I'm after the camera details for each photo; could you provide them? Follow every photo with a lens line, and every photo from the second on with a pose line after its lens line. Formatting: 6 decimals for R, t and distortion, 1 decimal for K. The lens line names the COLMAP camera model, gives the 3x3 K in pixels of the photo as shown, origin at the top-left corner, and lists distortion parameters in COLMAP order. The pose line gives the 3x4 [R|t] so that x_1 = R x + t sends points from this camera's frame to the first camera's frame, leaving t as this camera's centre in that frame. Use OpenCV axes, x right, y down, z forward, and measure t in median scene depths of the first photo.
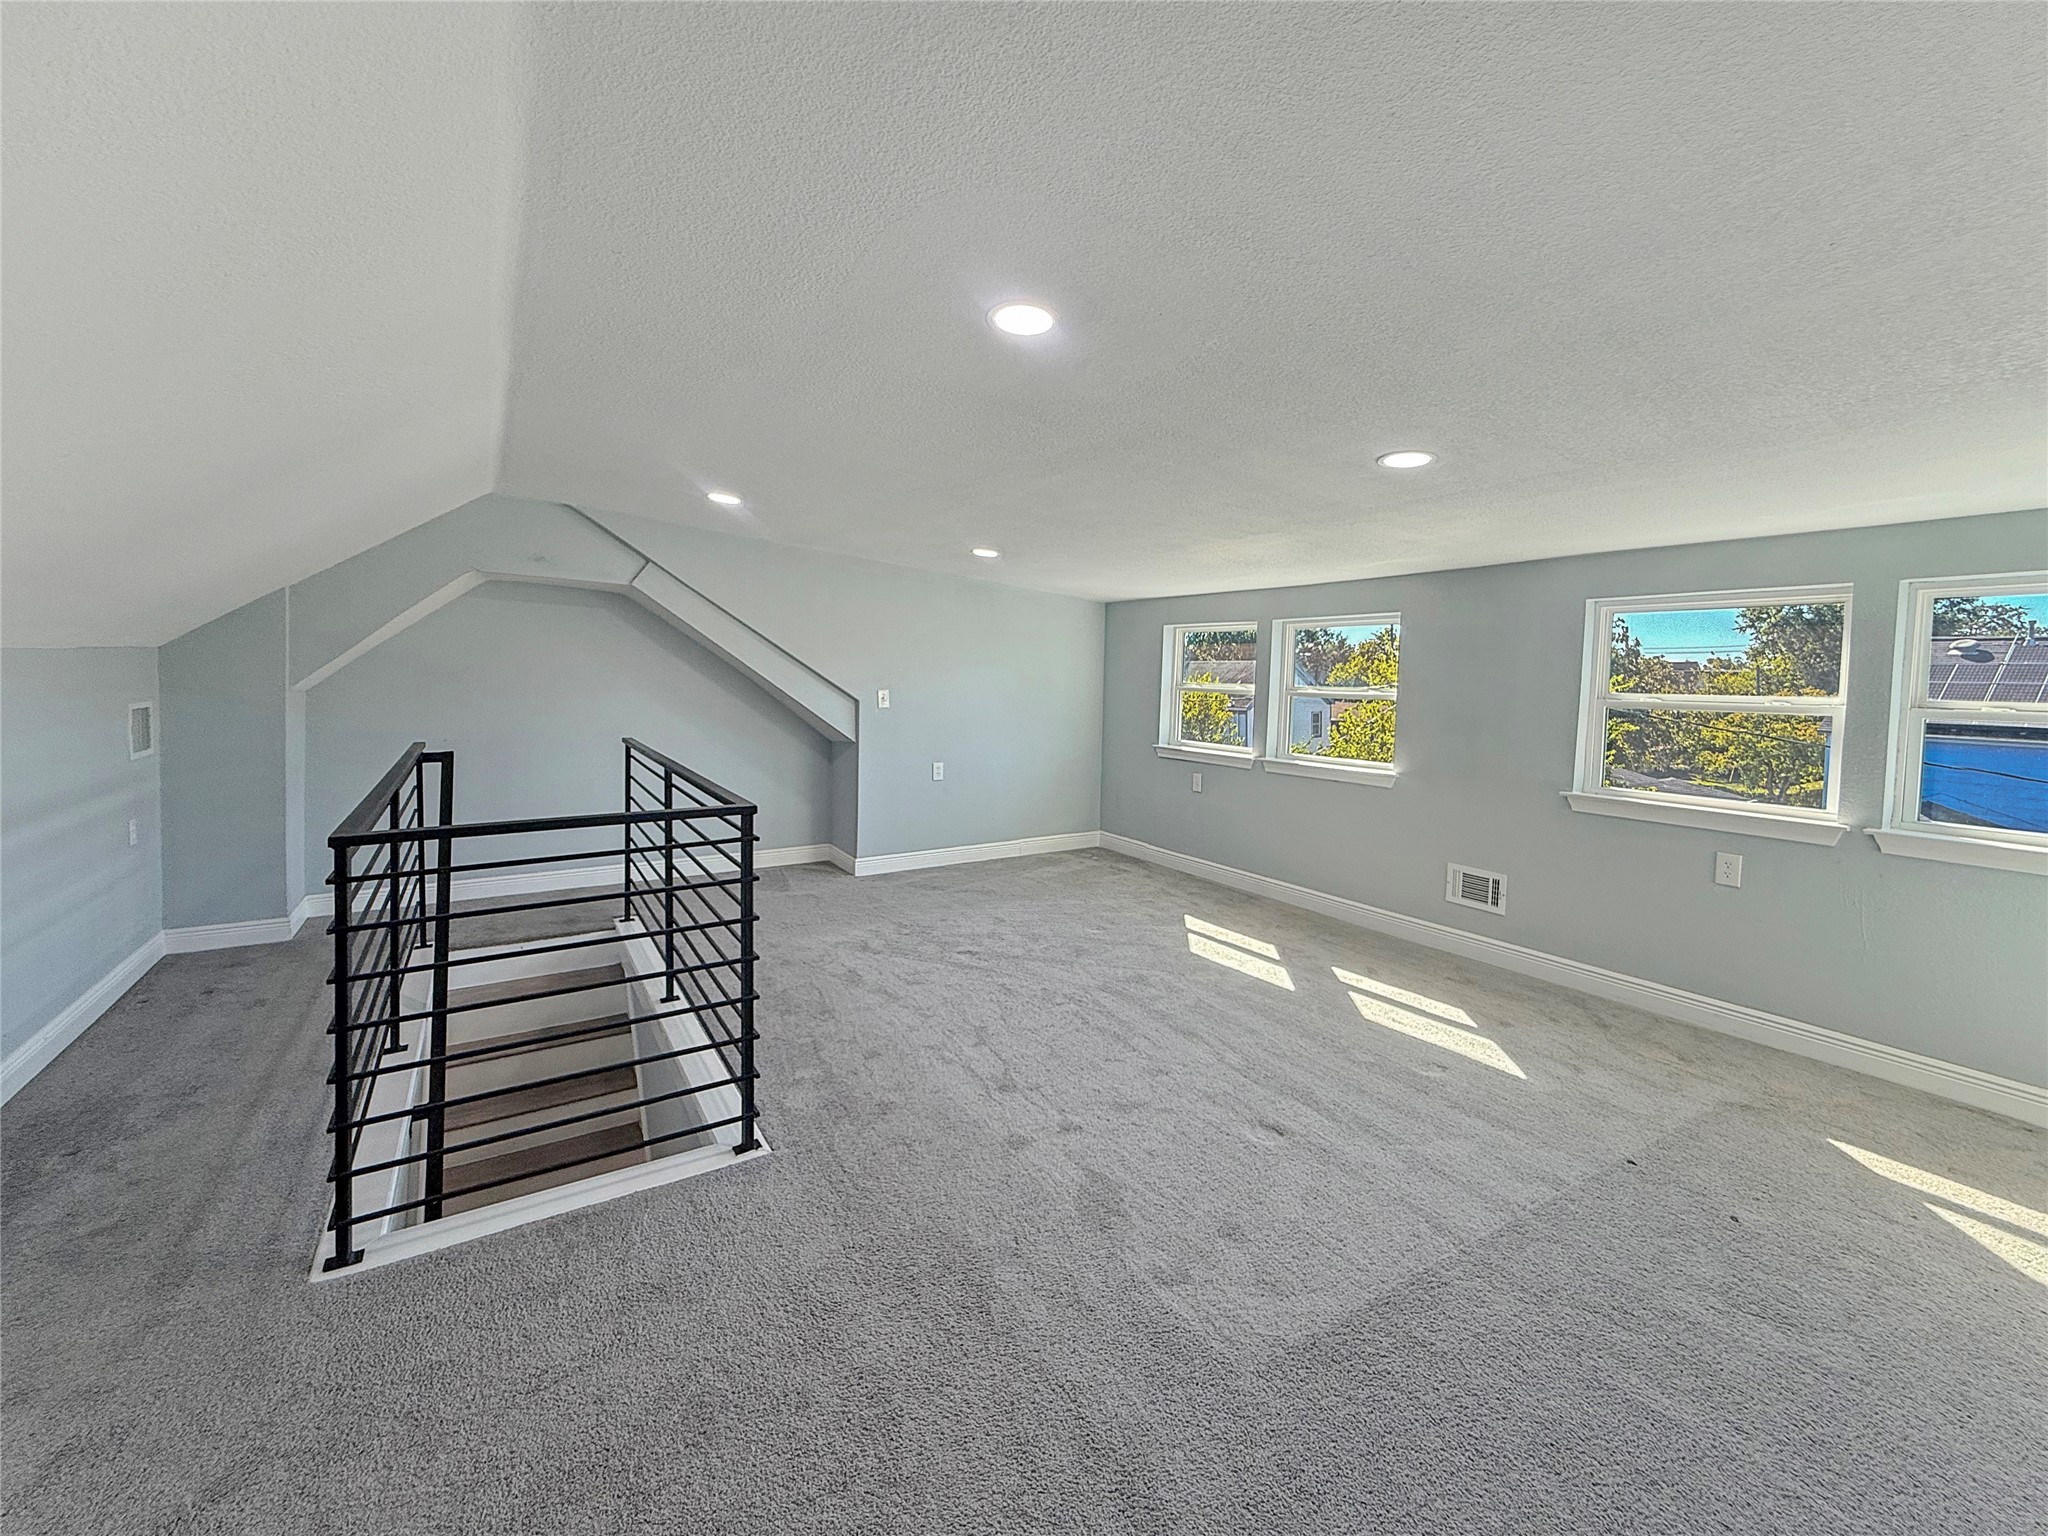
lens RADIAL K [[853.7, 0, 1029.9], [0, 853.7, 693.0], [0, 0, 1]] dist [0.000196, -0.000151]
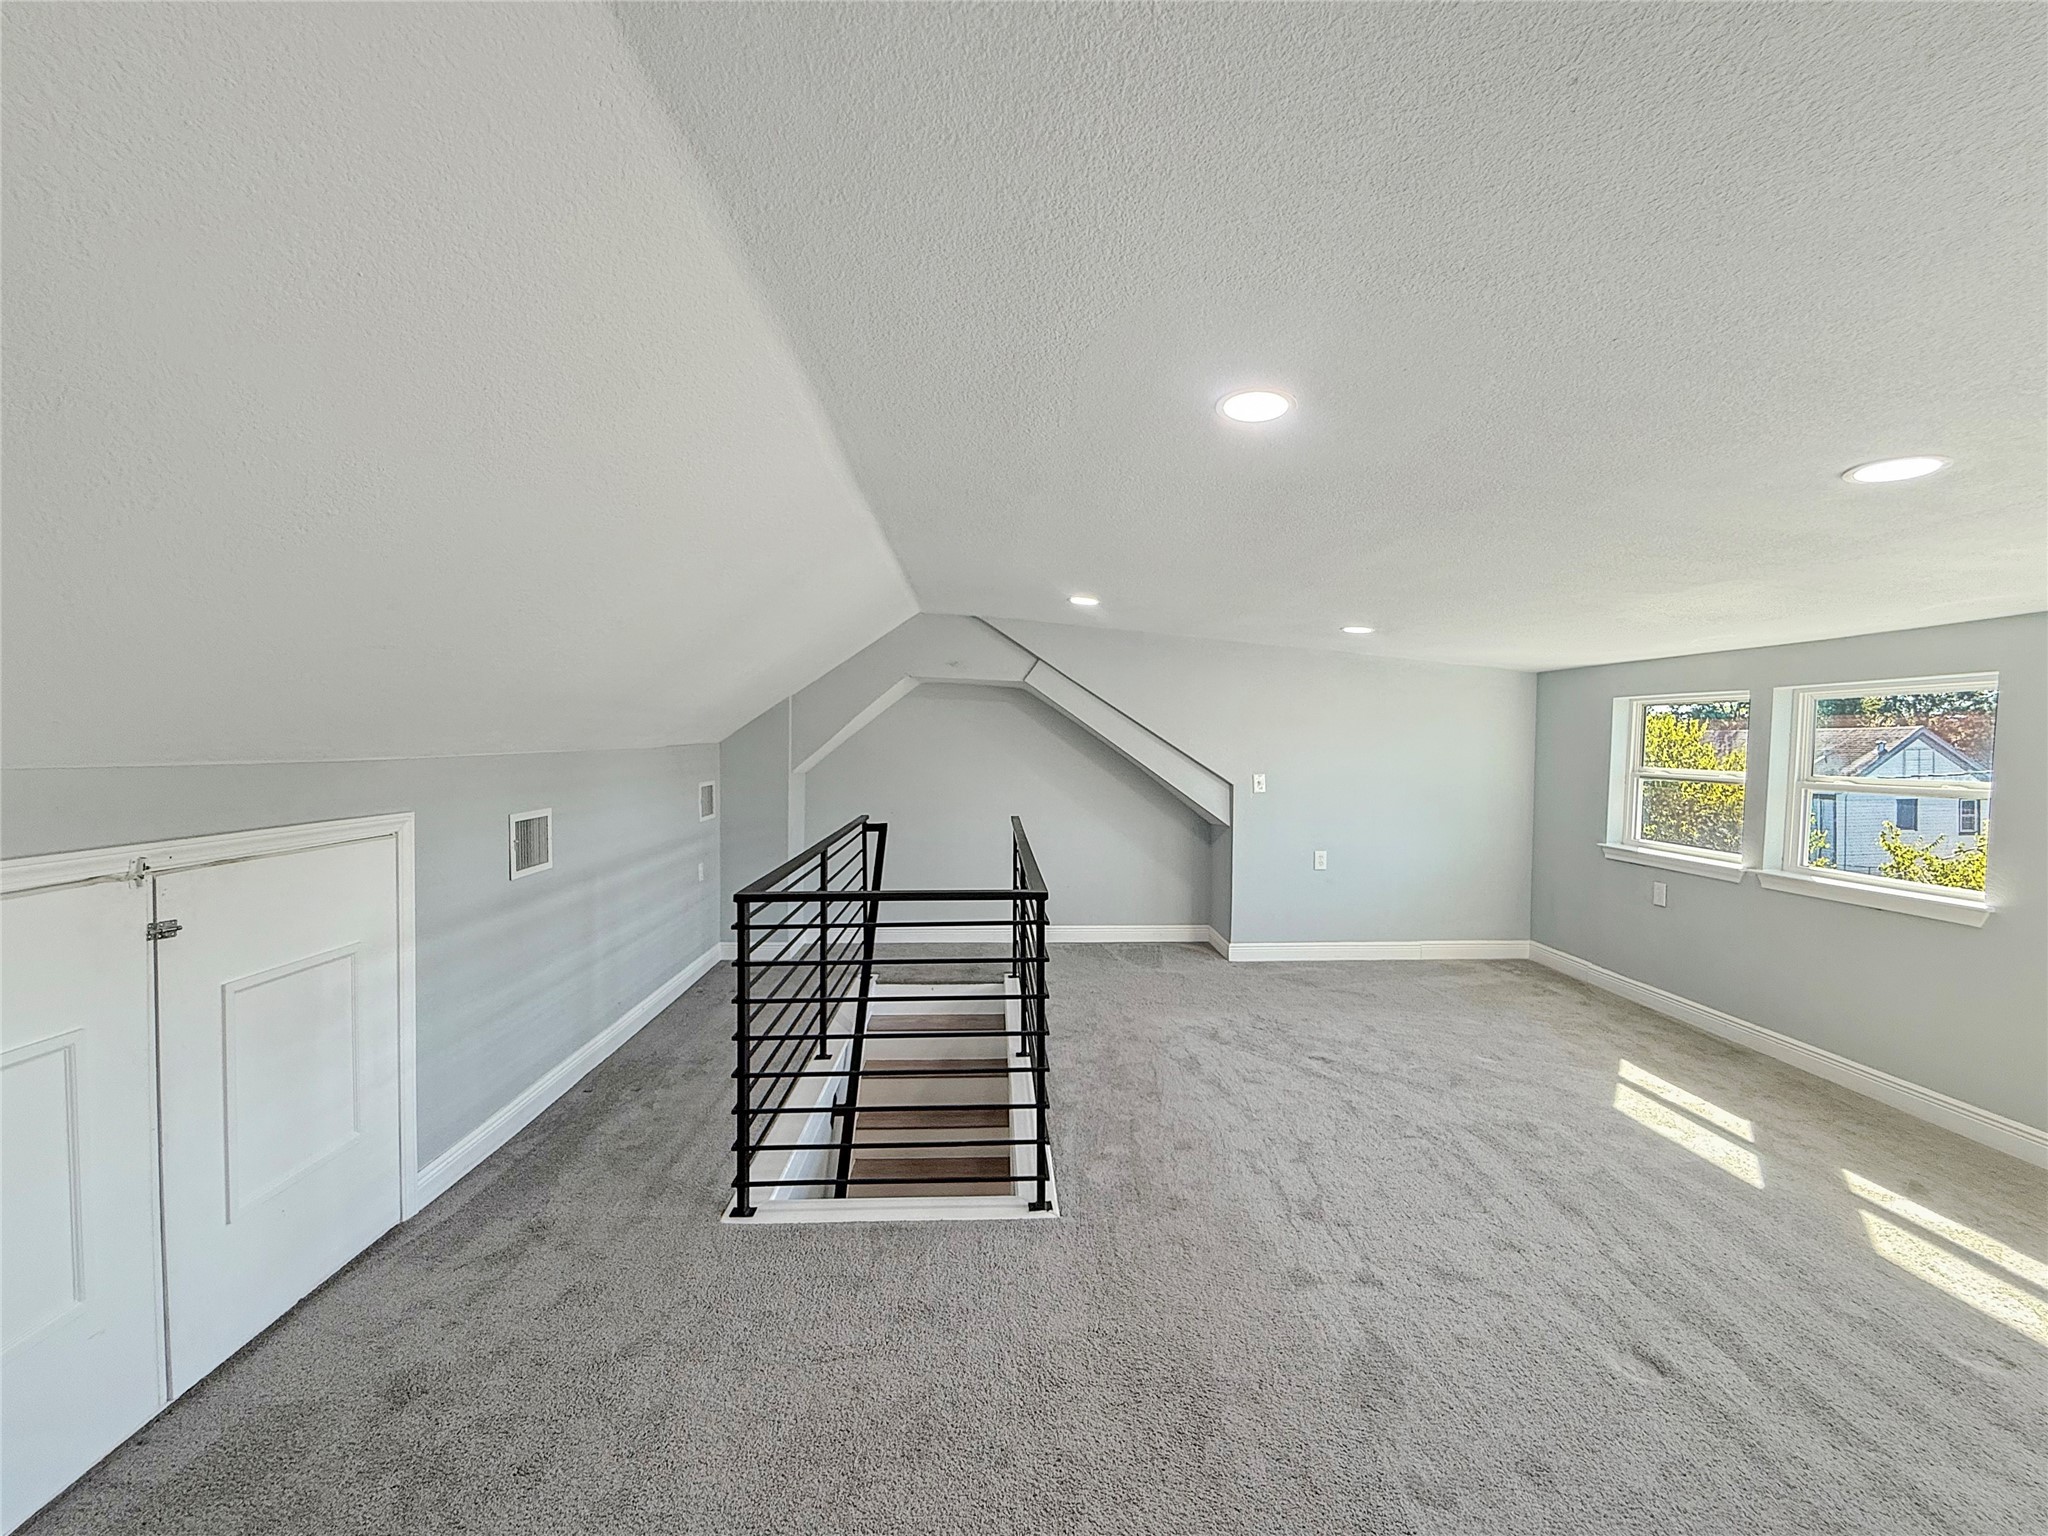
lens RADIAL K [[843.5, 0, 1023.7], [0, 843.5, 754.3], [0, 0, 1]] dist [-0.000448, 0.000025]
pose [[0.867304, -0.001538, -0.497777, 0.130638], [-0.006042, 0.999889, -0.013617, -0.019946], [0.497743, 0.014818, 0.867198, 0.035756]]
